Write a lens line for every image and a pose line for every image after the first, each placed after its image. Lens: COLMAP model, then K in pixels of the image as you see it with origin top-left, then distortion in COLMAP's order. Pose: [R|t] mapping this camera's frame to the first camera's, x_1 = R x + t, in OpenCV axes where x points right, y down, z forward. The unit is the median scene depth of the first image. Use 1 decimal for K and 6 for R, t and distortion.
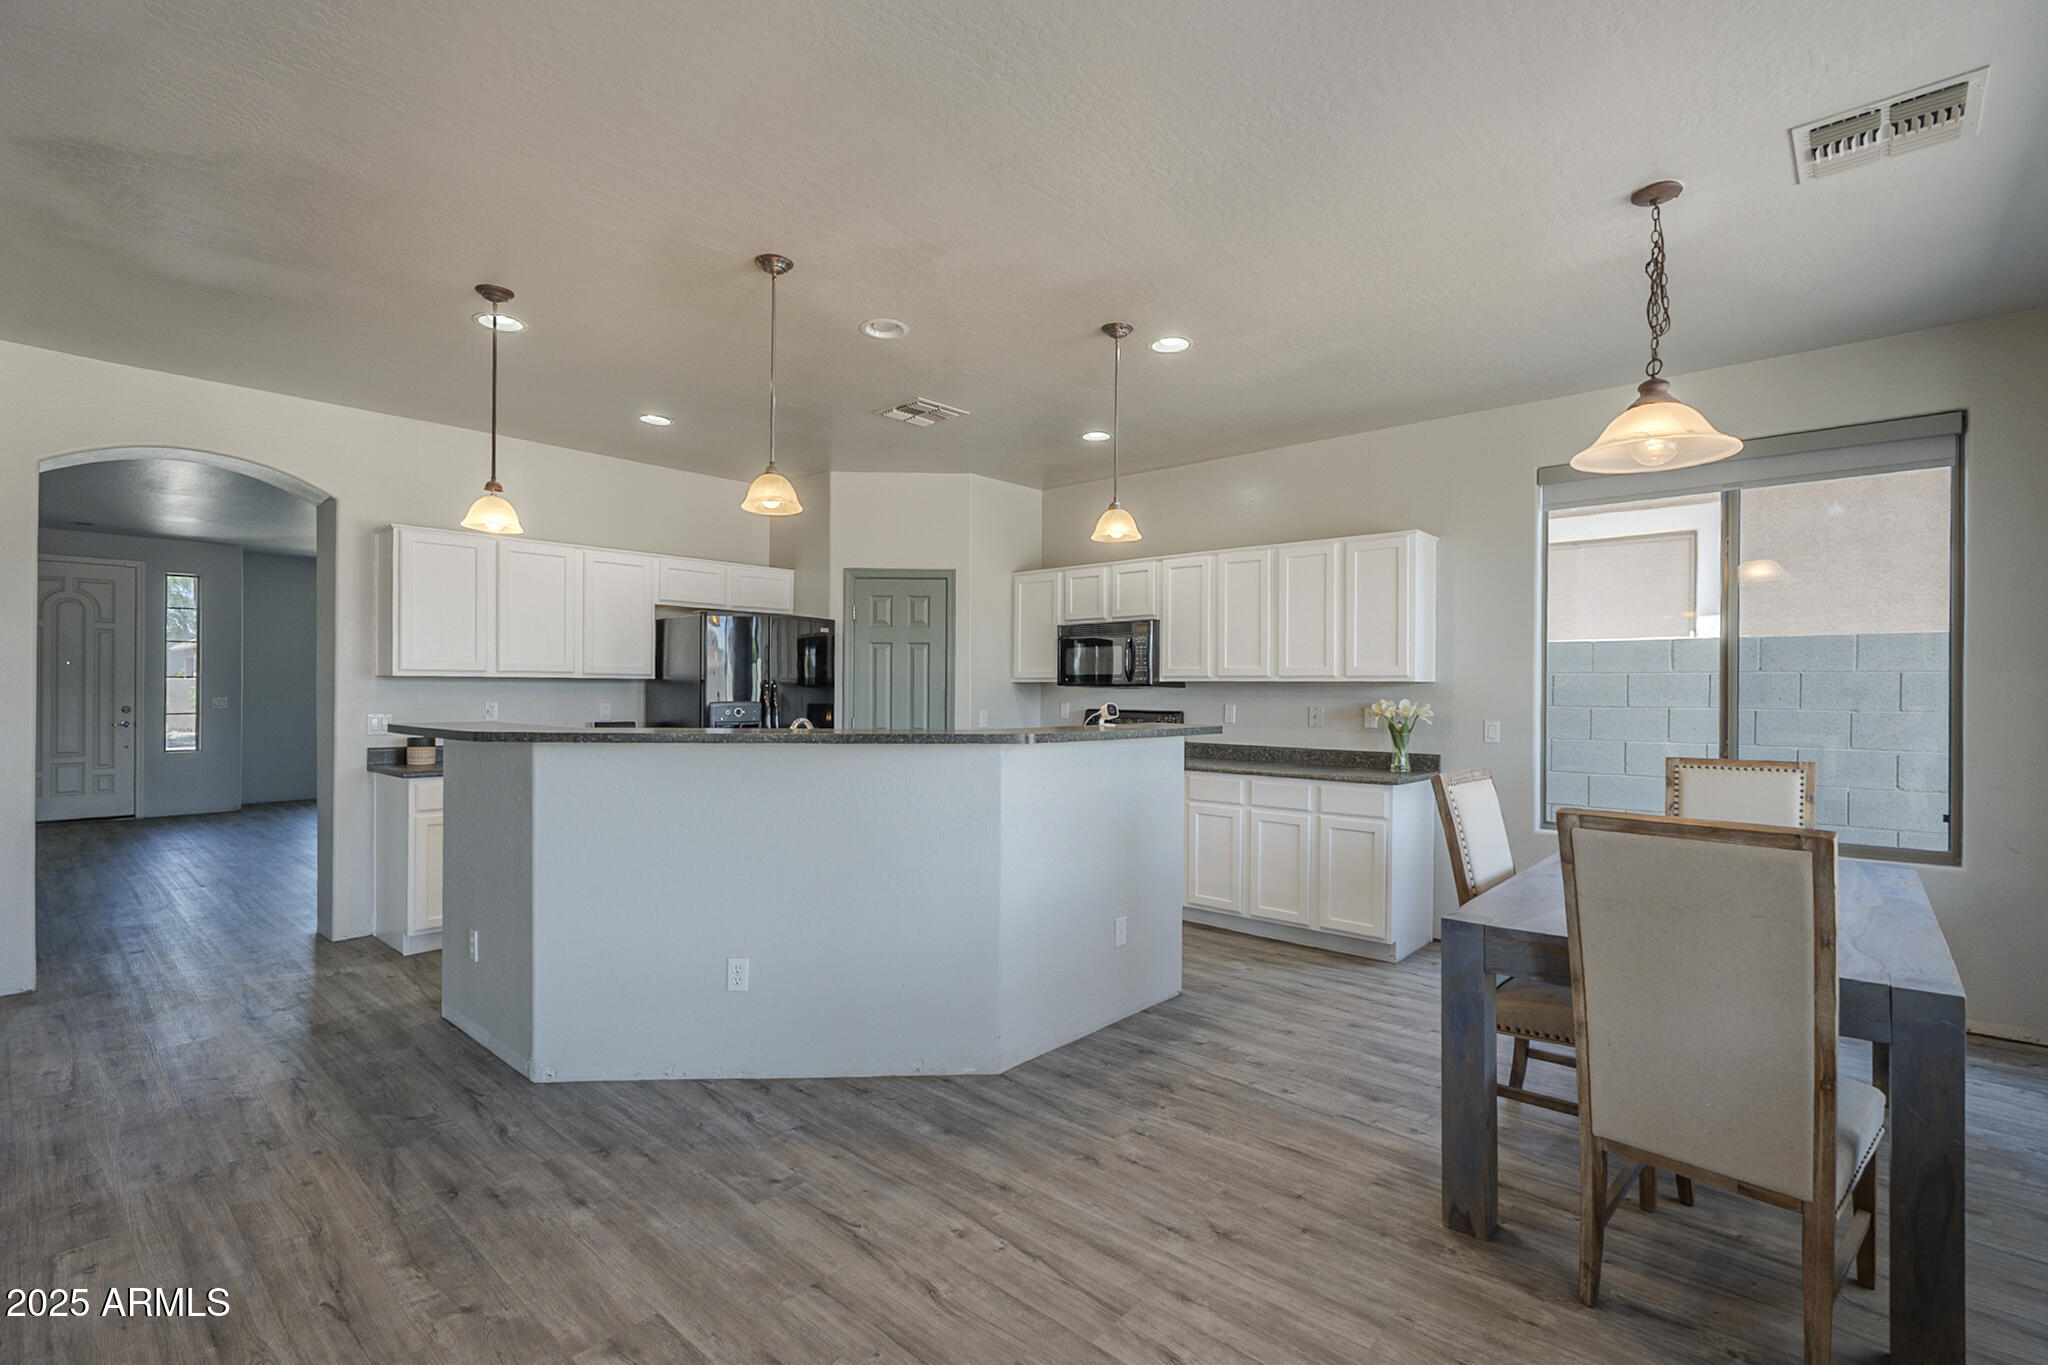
lens RADIAL K [[927.2, 0, 1024.0], [0, 927.2, 682.5], [0, 0, 1]] dist [-0.003619, 0.000543]
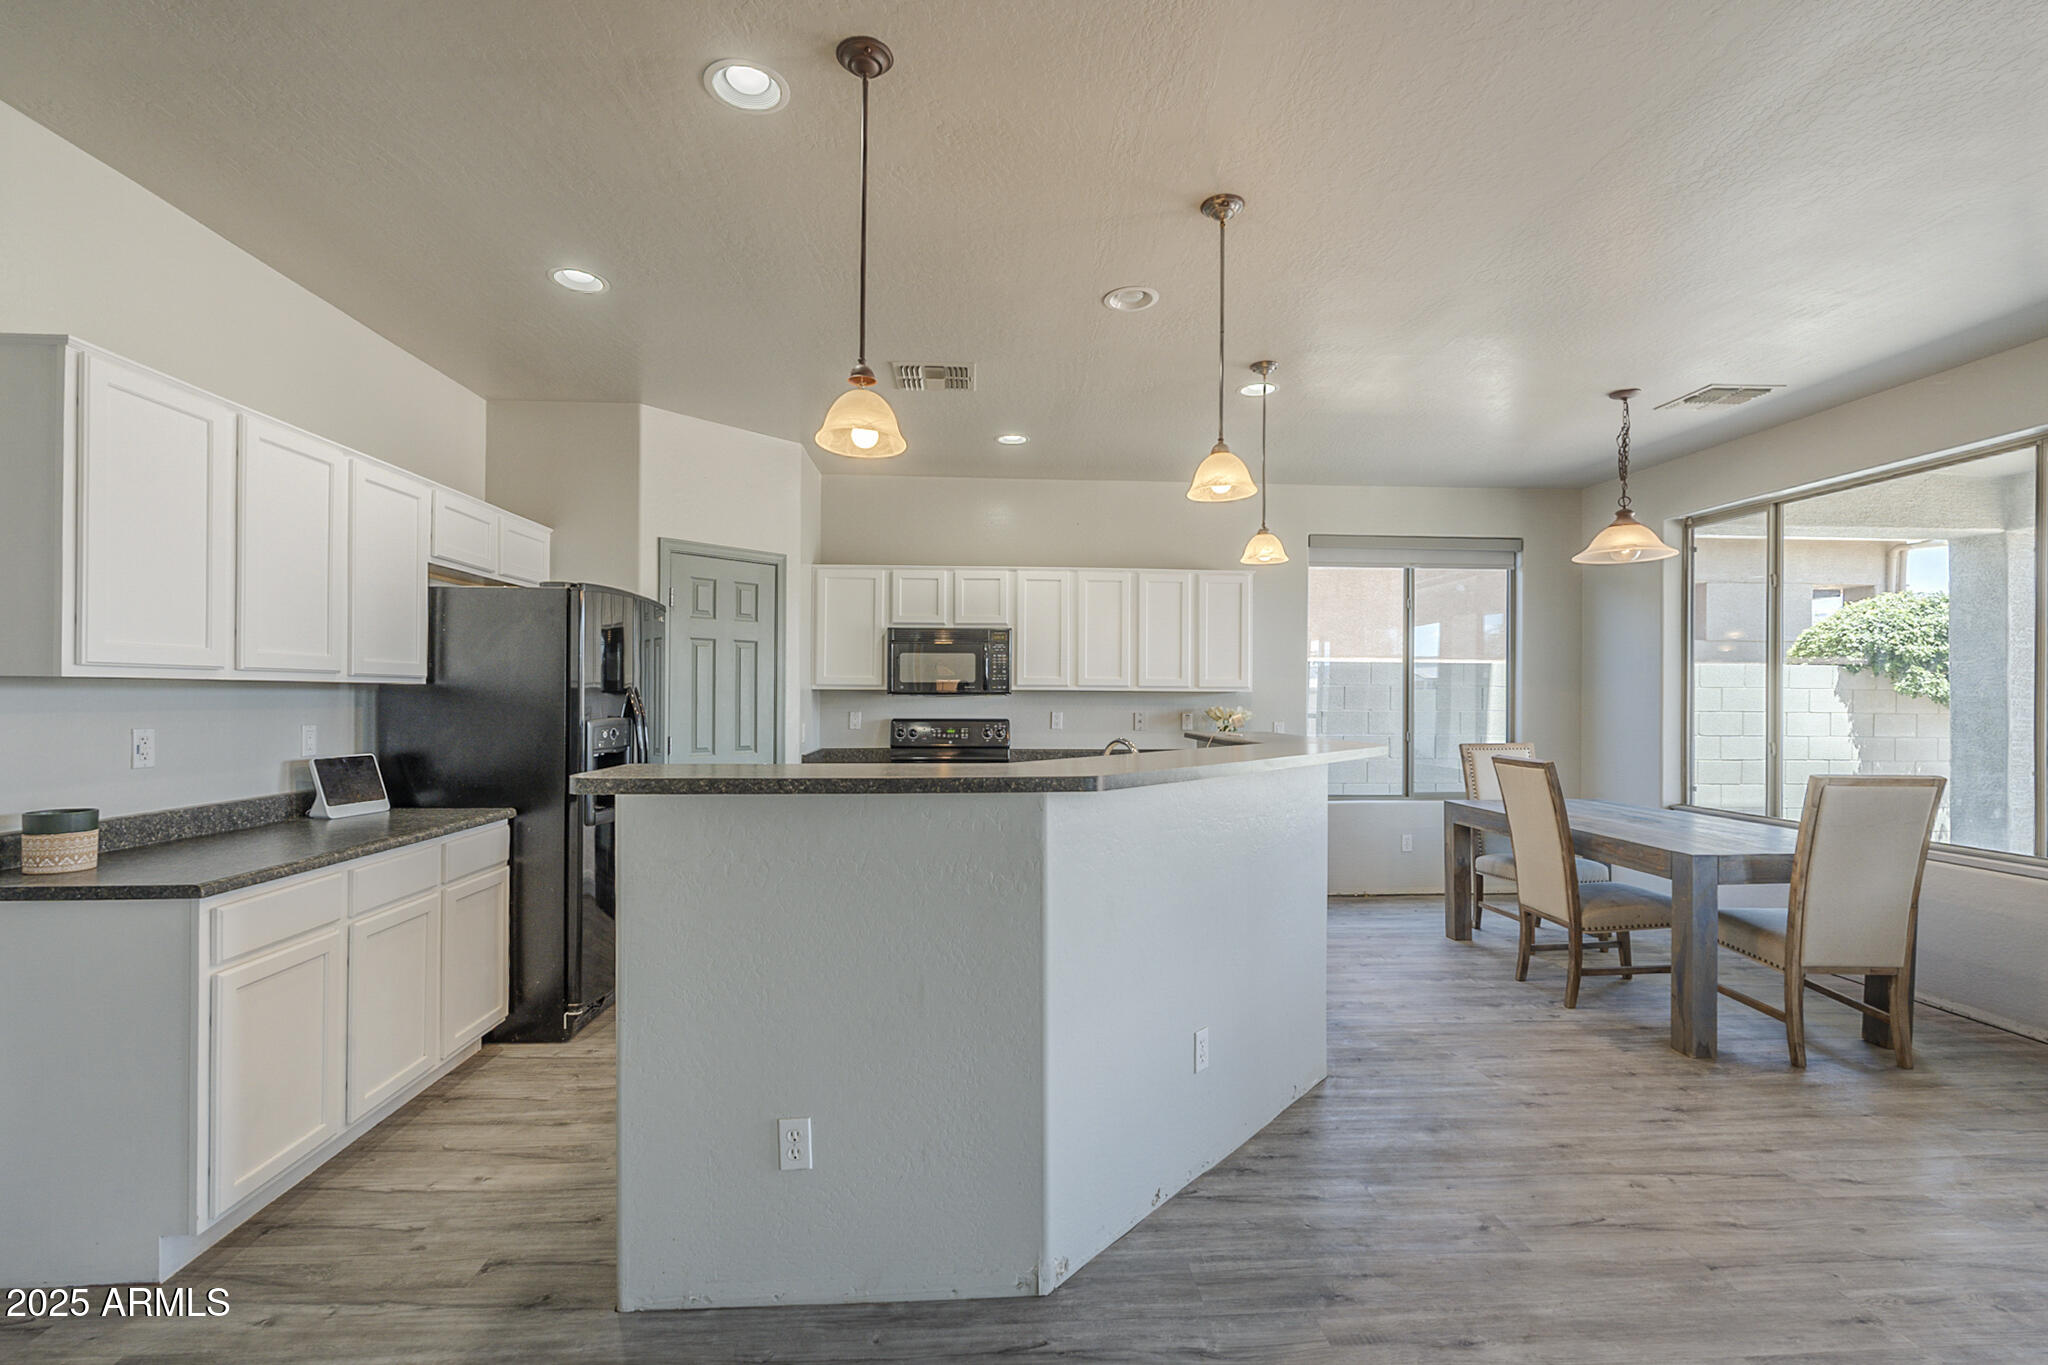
lens RADIAL K [[899.4, 0, 1025.2], [0, 899.4, 693.7], [0, 0, 1]] dist [-0.000627, -0.000263]
pose [[0.700942, -0.000292, 0.713218, -0.809758], [-0.007701, 0.999939, 0.007977, -0.007770], [-0.713177, -0.011084, 0.700896, 0.449247]]
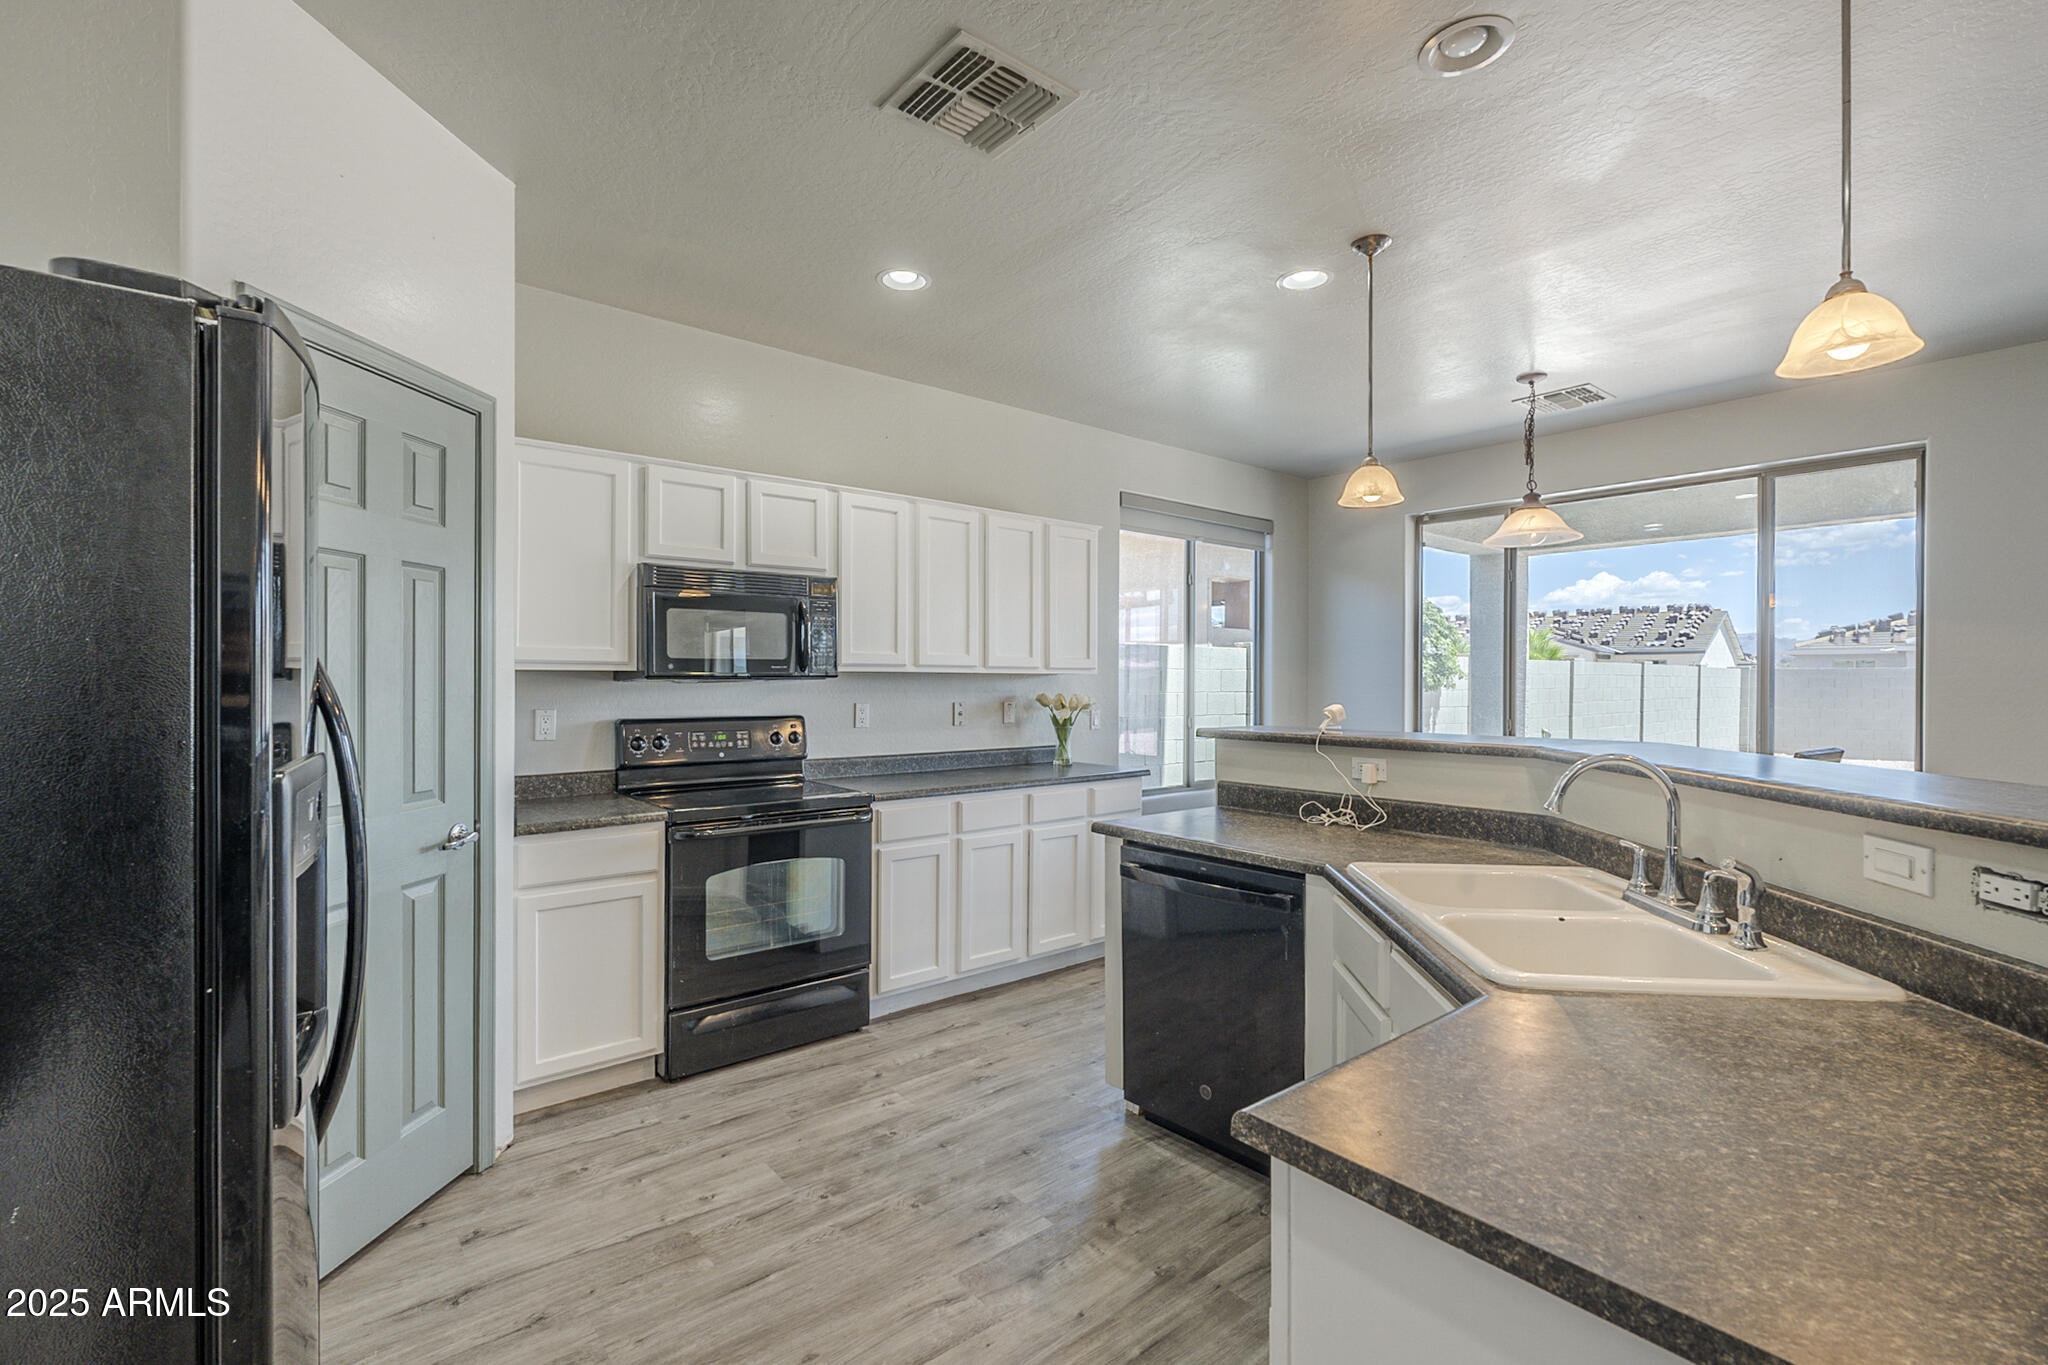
lens RADIAL K [[899.4, 0, 1024.0], [0, 899.4, 682.5], [0, 0, 1]] dist [-0.003606, -0.000130]
pose [[0.154401, -0.008053, 0.987975, -0.703175], [-0.009820, 0.999905, 0.009685, -0.001267], [-0.987959, -0.011198, 0.154308, 1.137265]]
